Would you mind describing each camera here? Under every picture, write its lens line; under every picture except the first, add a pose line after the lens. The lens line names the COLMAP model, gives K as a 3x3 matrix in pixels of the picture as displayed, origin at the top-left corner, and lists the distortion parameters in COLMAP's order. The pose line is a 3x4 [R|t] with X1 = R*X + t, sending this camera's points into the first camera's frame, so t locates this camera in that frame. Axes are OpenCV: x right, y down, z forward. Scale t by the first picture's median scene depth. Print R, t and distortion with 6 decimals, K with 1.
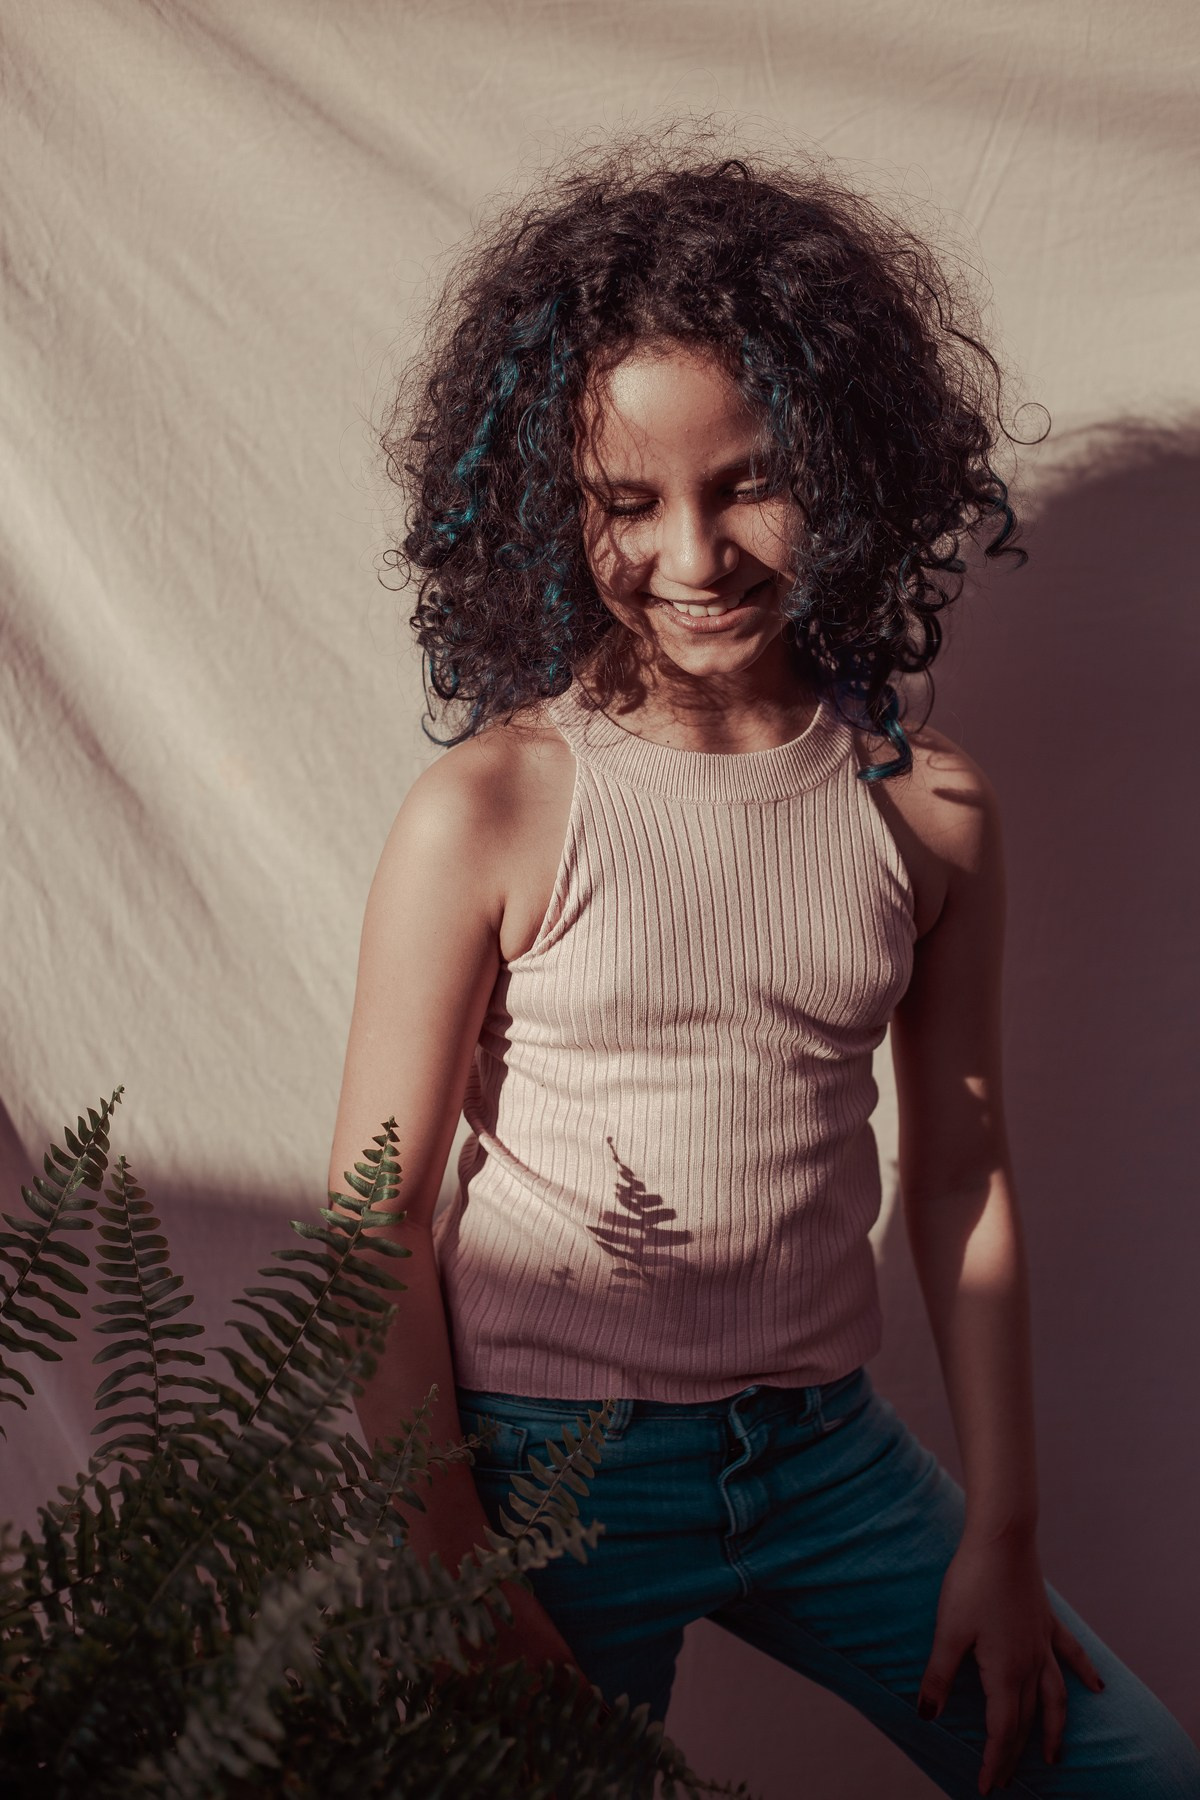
lens RADIAL K [[2429.2, 0, 600.0], [0, 2429.2, 900.0], [0, 0, 1]] dist [-0.037584, -0.320760]
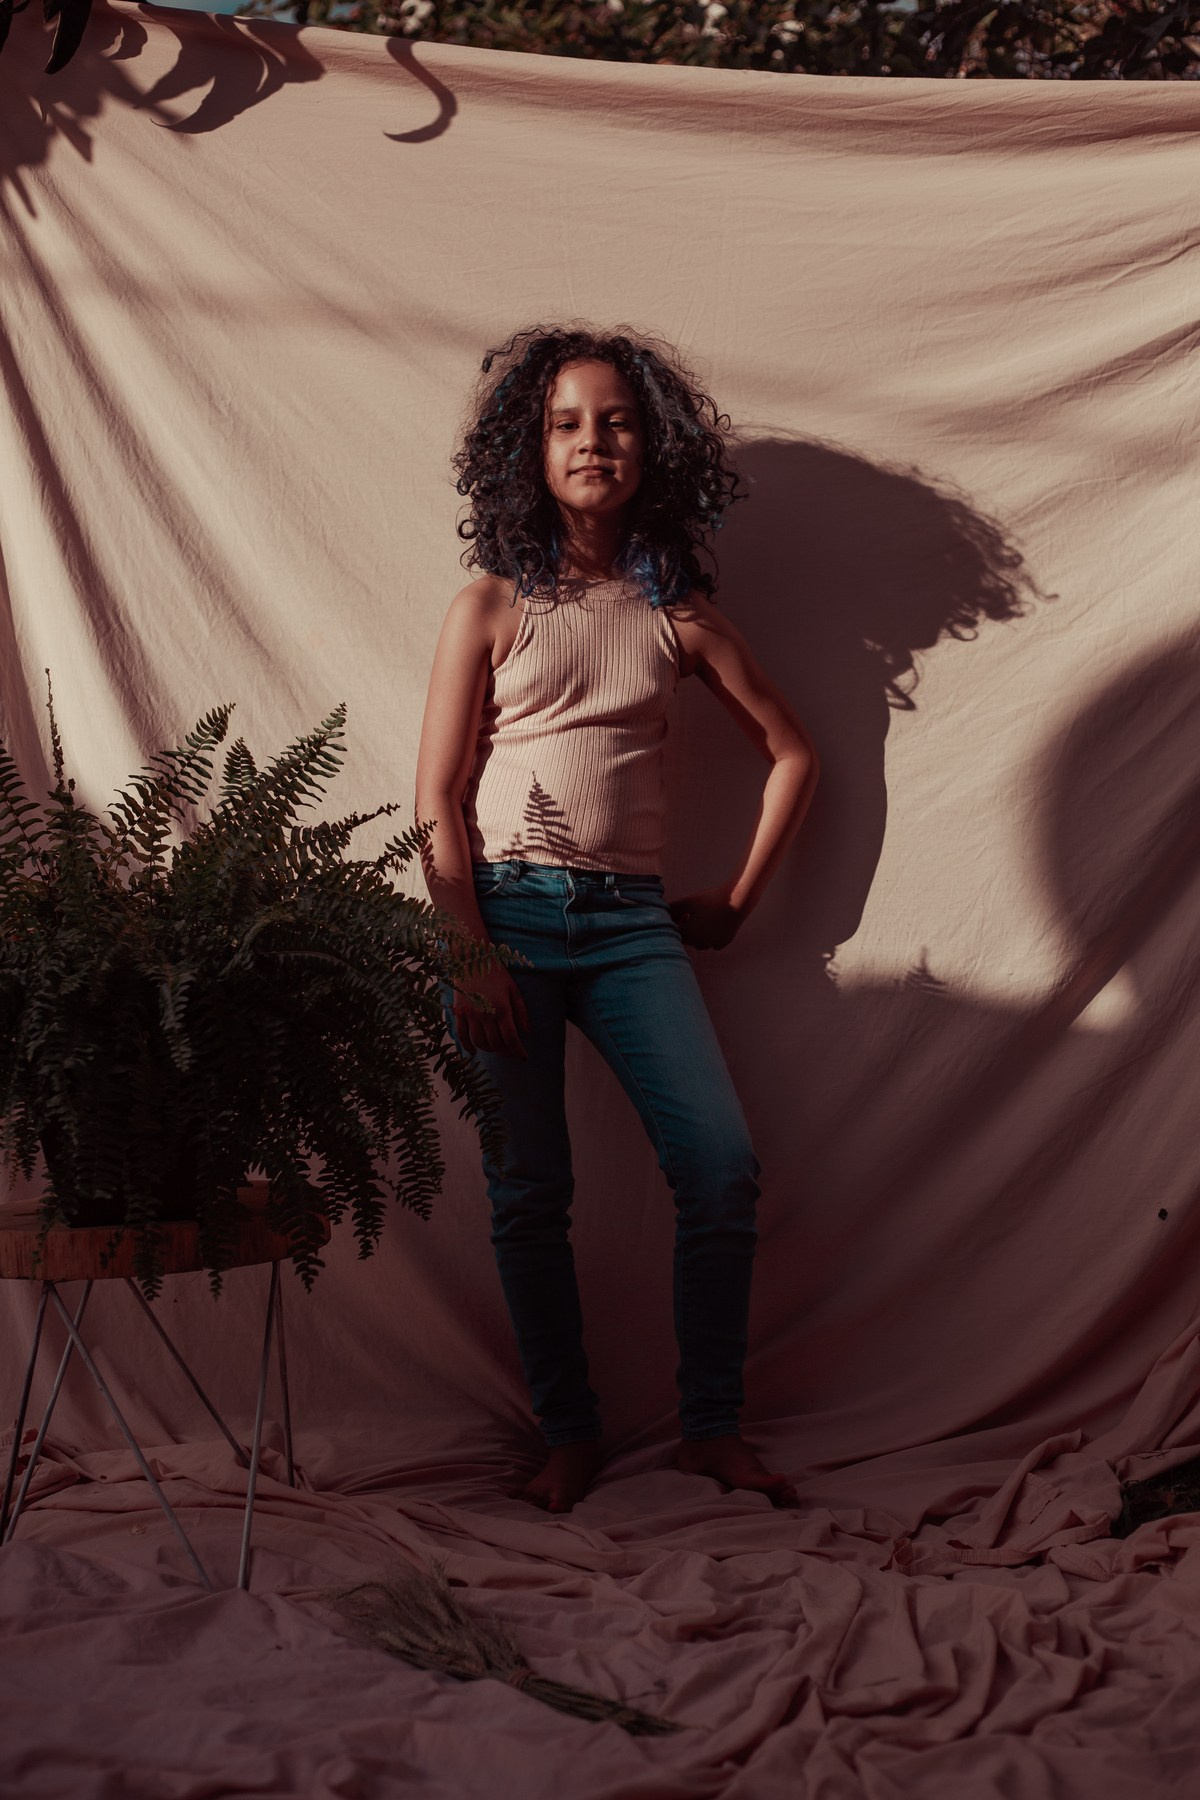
lens RADIAL K [[2407.2, 0, 581.5], [0, 2407.2, 906.3], [0, 0, 1]] dist [-0.013129, -0.464412]
pose [[0.990578, -0.003992, -0.136891, 0.357787], [-0.016342, 0.988987, -0.147097, 0.474456], [0.135970, 0.147948, 0.979604, -0.943103]]
